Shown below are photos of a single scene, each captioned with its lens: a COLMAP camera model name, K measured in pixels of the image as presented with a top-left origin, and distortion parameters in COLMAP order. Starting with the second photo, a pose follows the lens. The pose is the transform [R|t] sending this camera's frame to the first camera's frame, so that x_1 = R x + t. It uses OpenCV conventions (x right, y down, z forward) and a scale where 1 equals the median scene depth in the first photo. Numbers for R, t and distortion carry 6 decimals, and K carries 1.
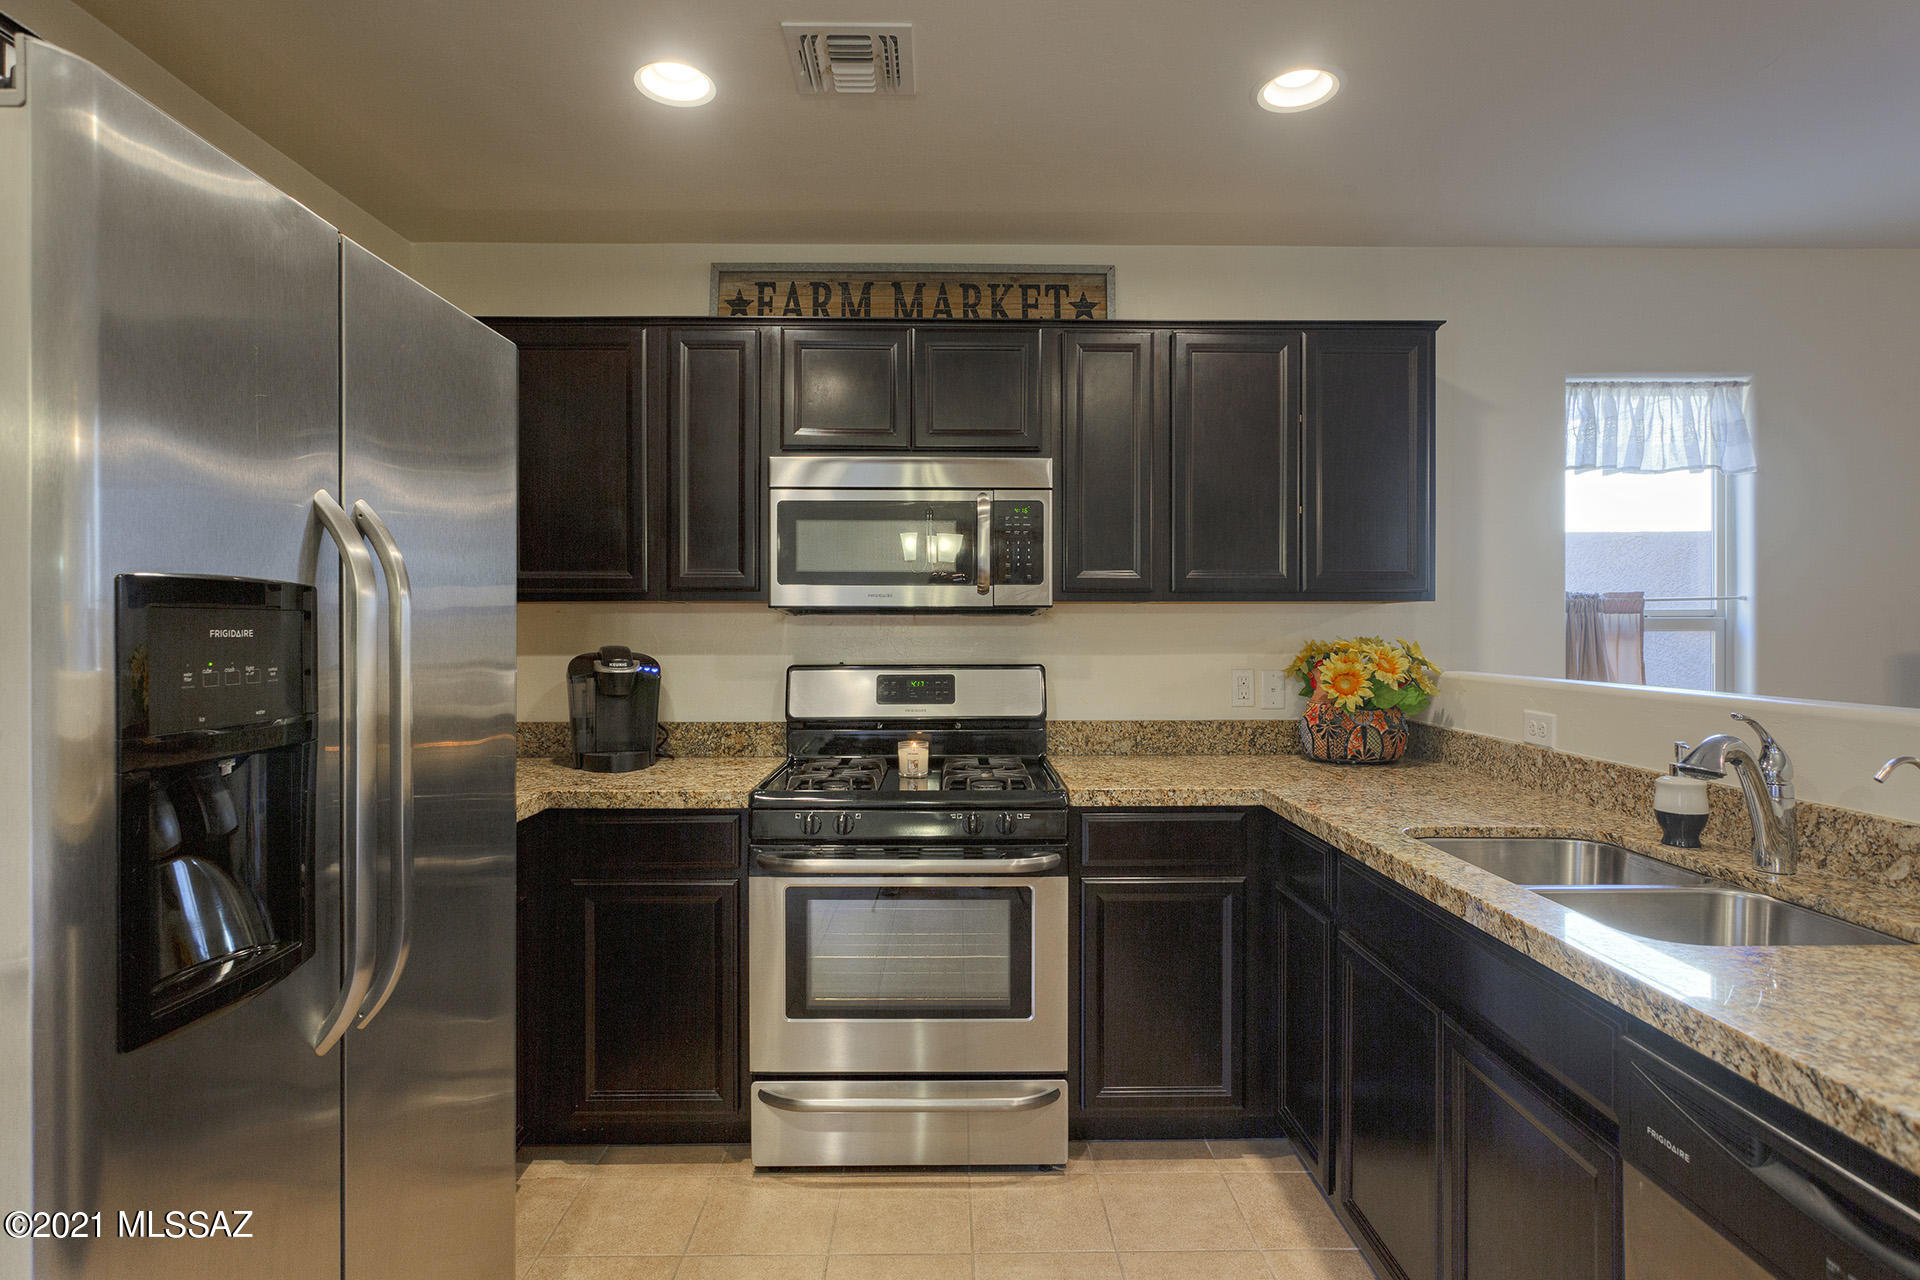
lens RADIAL K [[1013.2, 0, 955.5], [0, 1013.2, 634.8], [0, 0, 1]] dist [-0.012012, 0.009382]
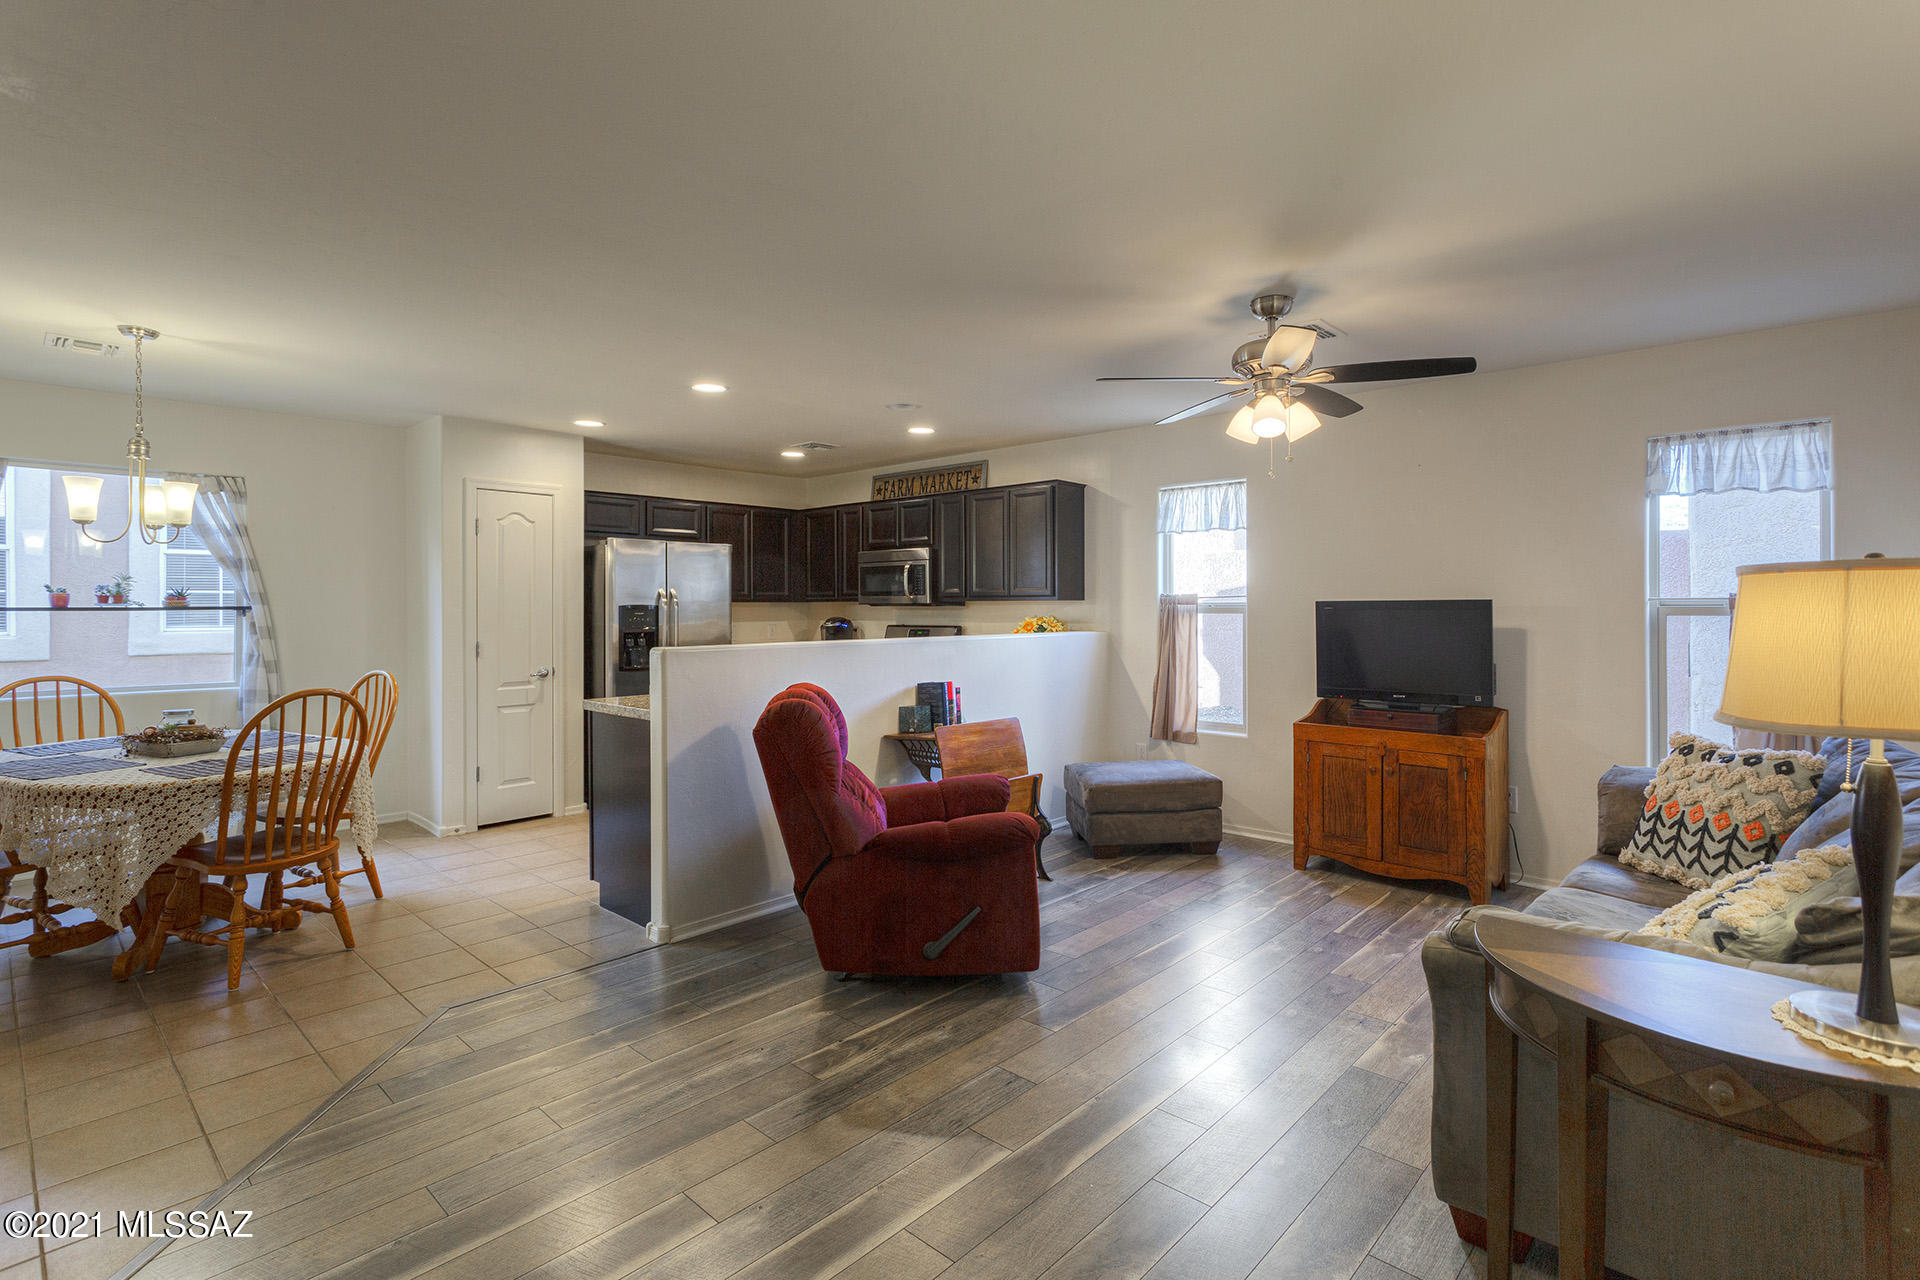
lens RADIAL K [[915.2, 0, 957.9], [0, 915.2, 611.4], [0, 0, 1]] dist [0.002384, 0.000929]
pose [[0.724461, 0.003371, -0.689308, 1.782134], [-0.002970, 0.999994, 0.001768, -0.011329], [0.689310, 0.000767, 0.724467, -0.683645]]
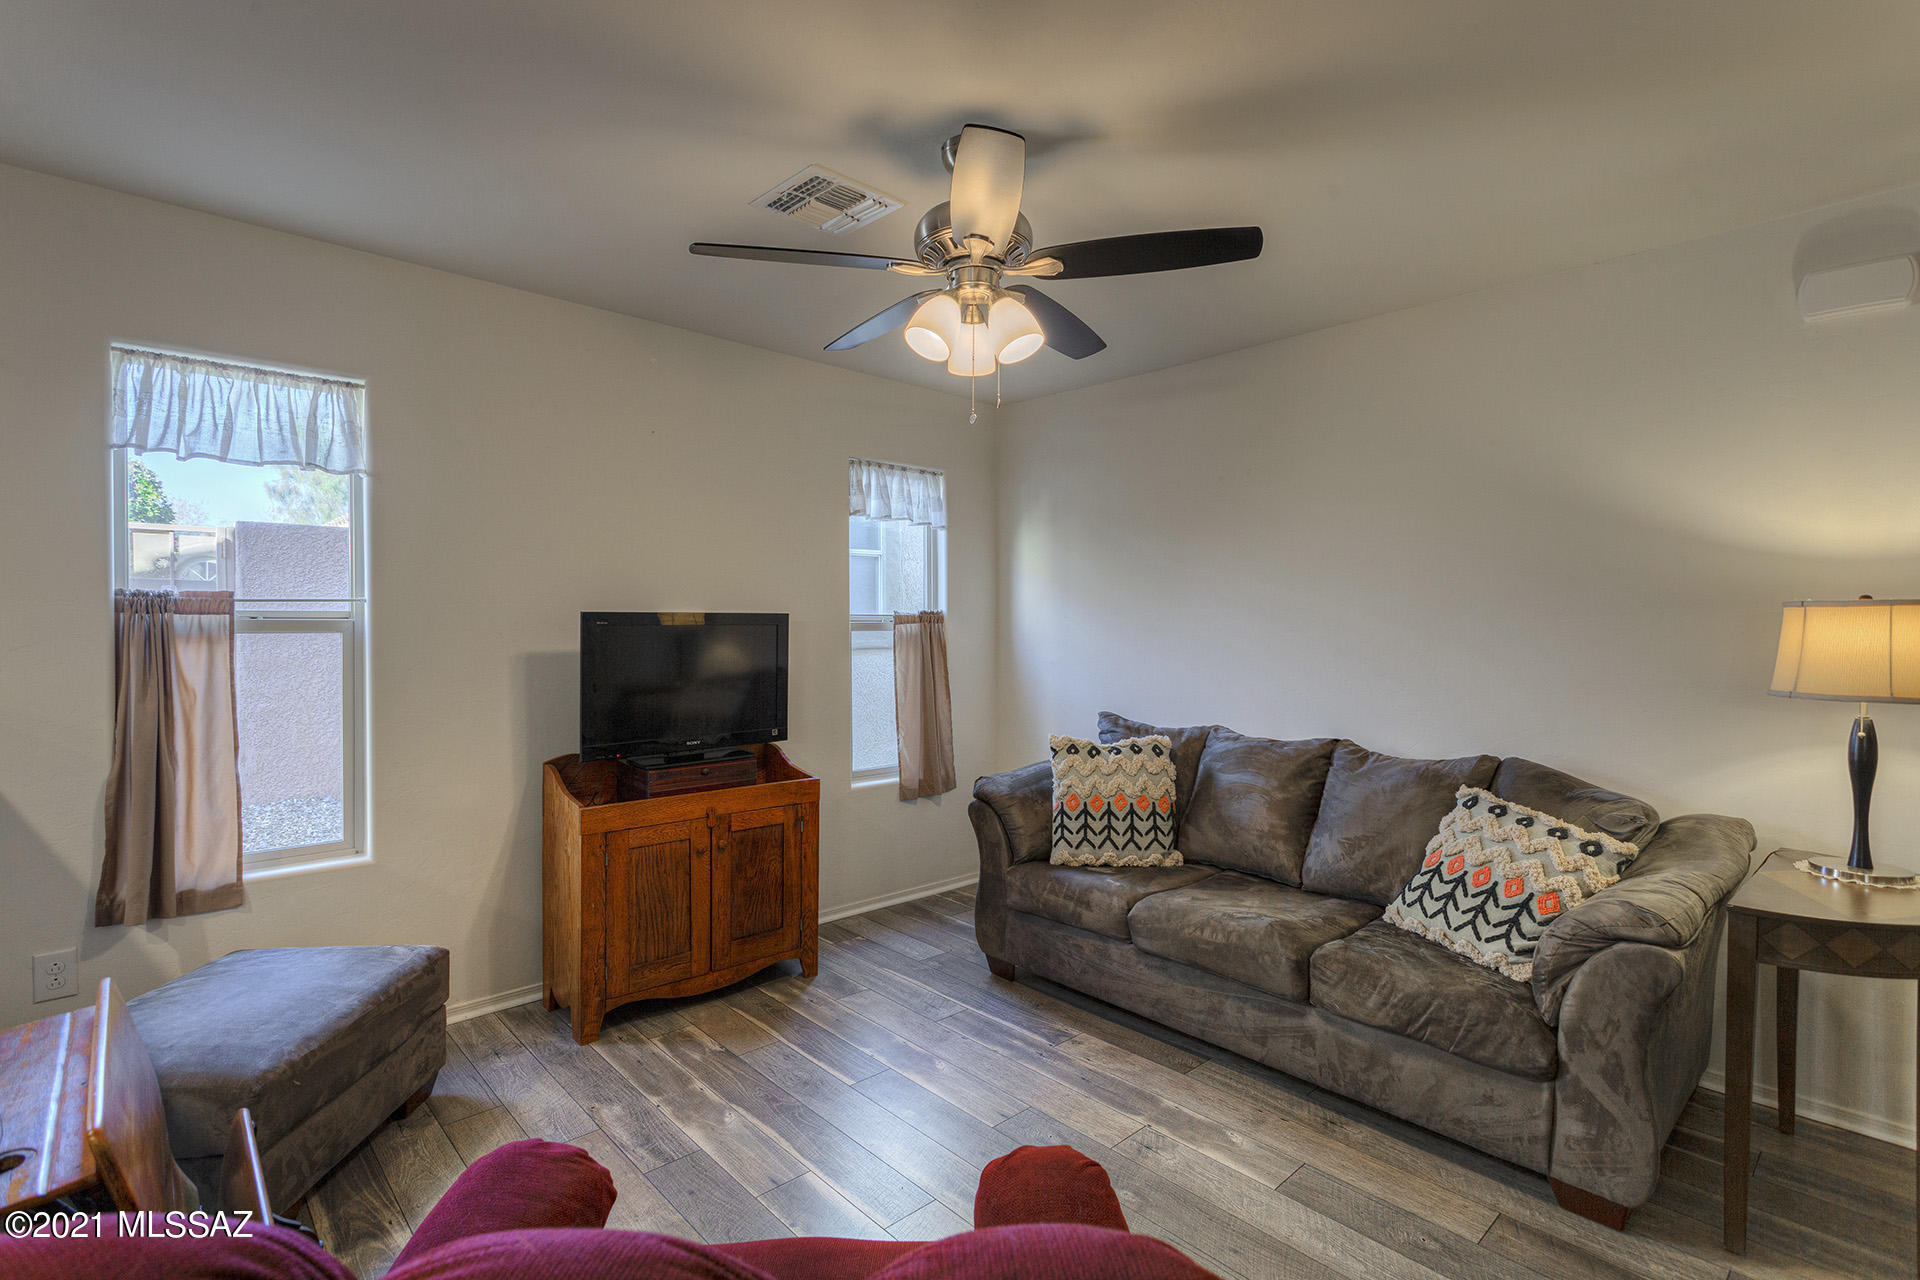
lens RADIAL K [[906.2, 0, 960.0], [0, 906.2, 640.0], [0, 0, 1]] dist [-0.000440, 0.000157]
pose [[0.737082, -0.008471, 0.675750, 0.695549], [-0.001306, 0.999902, 0.013959, -0.011562], [-0.675802, -0.011172, 0.736998, -0.077180]]
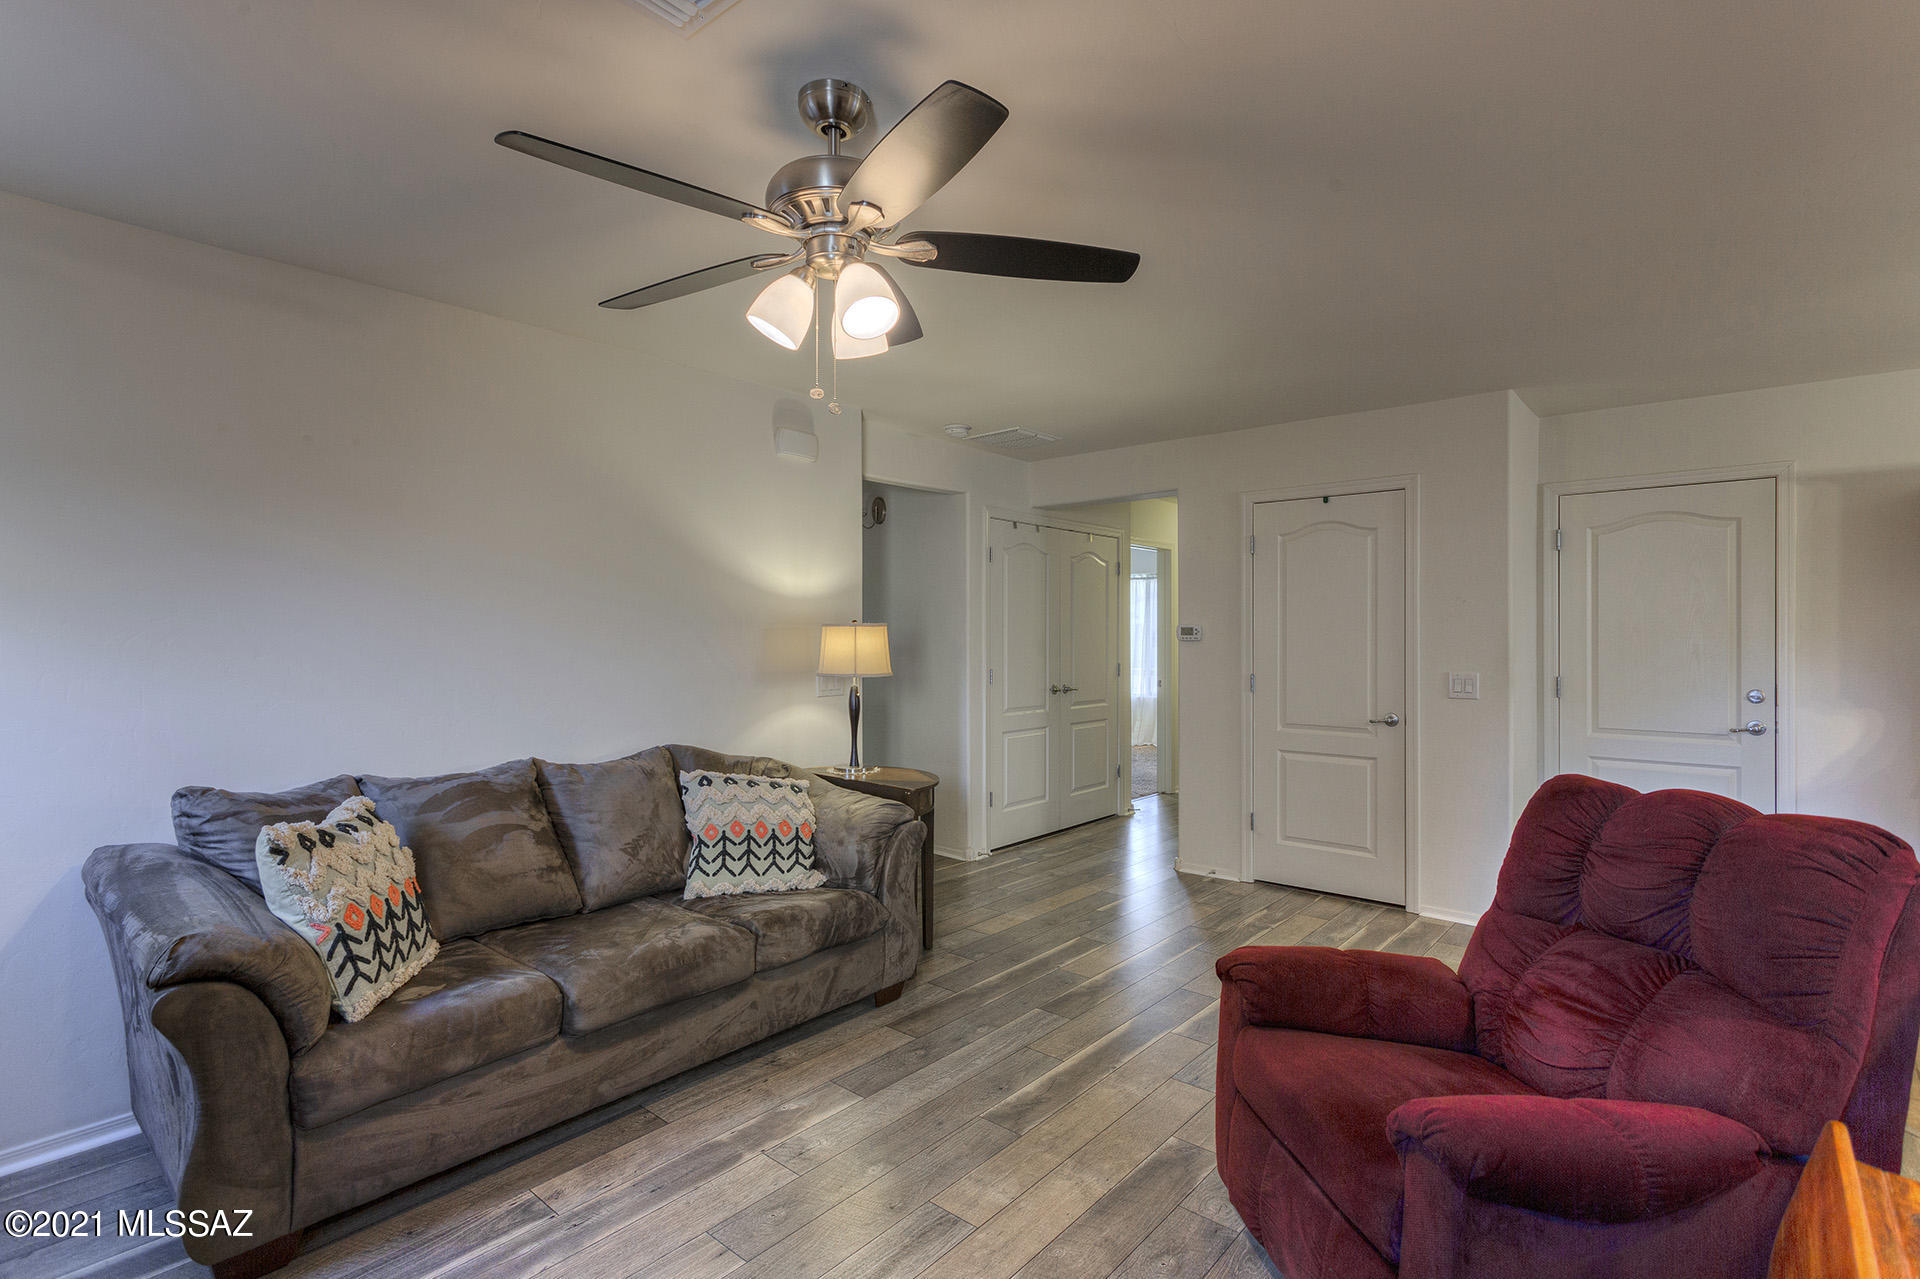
lens RADIAL K [[909.0, 0, 960.0], [0, 909.0, 639.5], [0, 0, 1]] dist [0.015878, 0.000147]
pose [[-0.754994, -0.005963, 0.655704, 0.708157], [0.003397, 0.999910, 0.013005, -0.027804], [-0.655723, 0.012046, -0.754906, 0.966246]]
